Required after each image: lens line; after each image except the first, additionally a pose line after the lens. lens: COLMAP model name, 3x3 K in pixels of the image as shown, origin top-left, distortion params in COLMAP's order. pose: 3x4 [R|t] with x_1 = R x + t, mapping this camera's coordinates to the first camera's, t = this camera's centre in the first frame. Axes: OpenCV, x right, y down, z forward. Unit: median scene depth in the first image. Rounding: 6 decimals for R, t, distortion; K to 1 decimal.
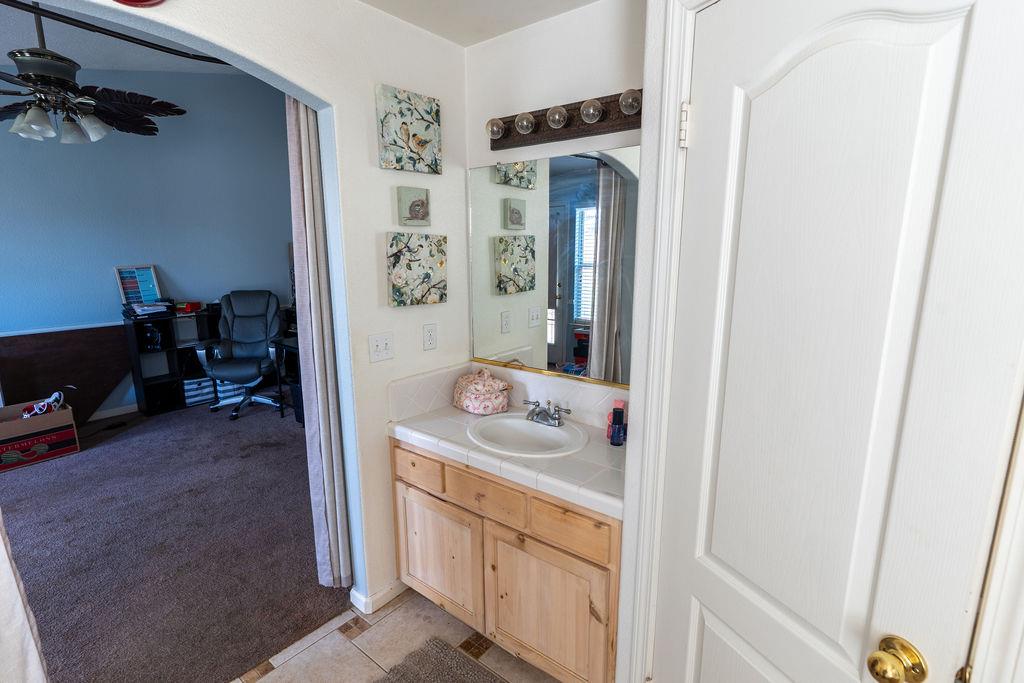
lens RADIAL K [[483.9, 0, 511.4], [0, 483.9, 343.0], [0, 0, 1]] dist [0.000896, -0.000195]
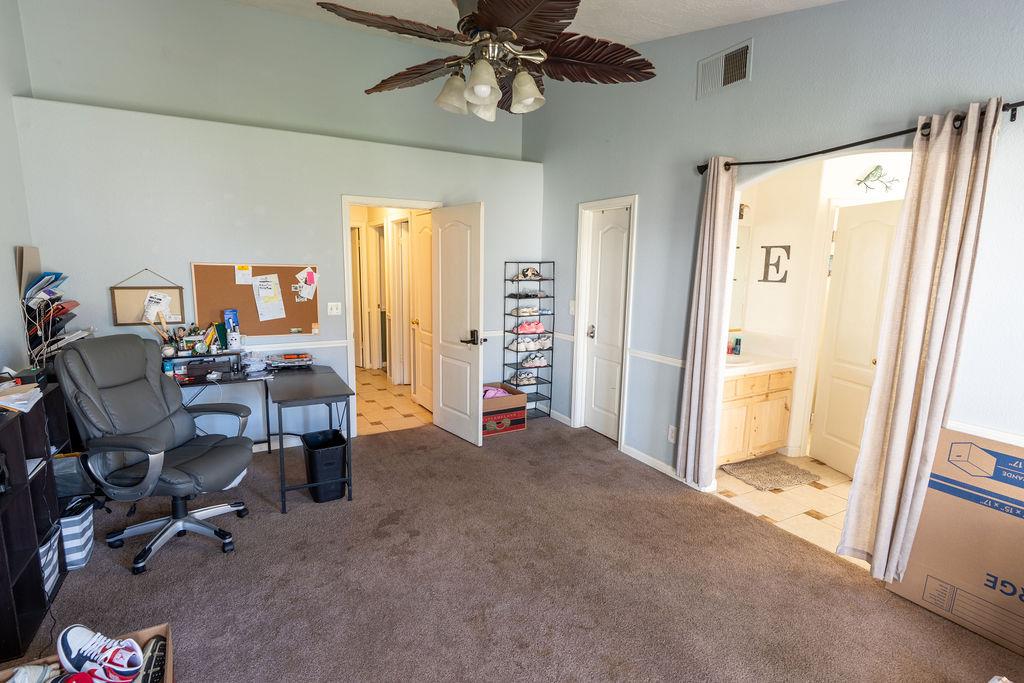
lens RADIAL K [[483.9, 0, 511.6], [0, 483.9, 342.3], [0, 0, 1]] dist [0.000896, -0.000195]
pose [[0.398314, -0.135490, 0.907187, -2.057355], [0.159898, 0.984143, 0.076778, -0.174667], [-0.903205, 0.114475, 0.413662, 0.917437]]
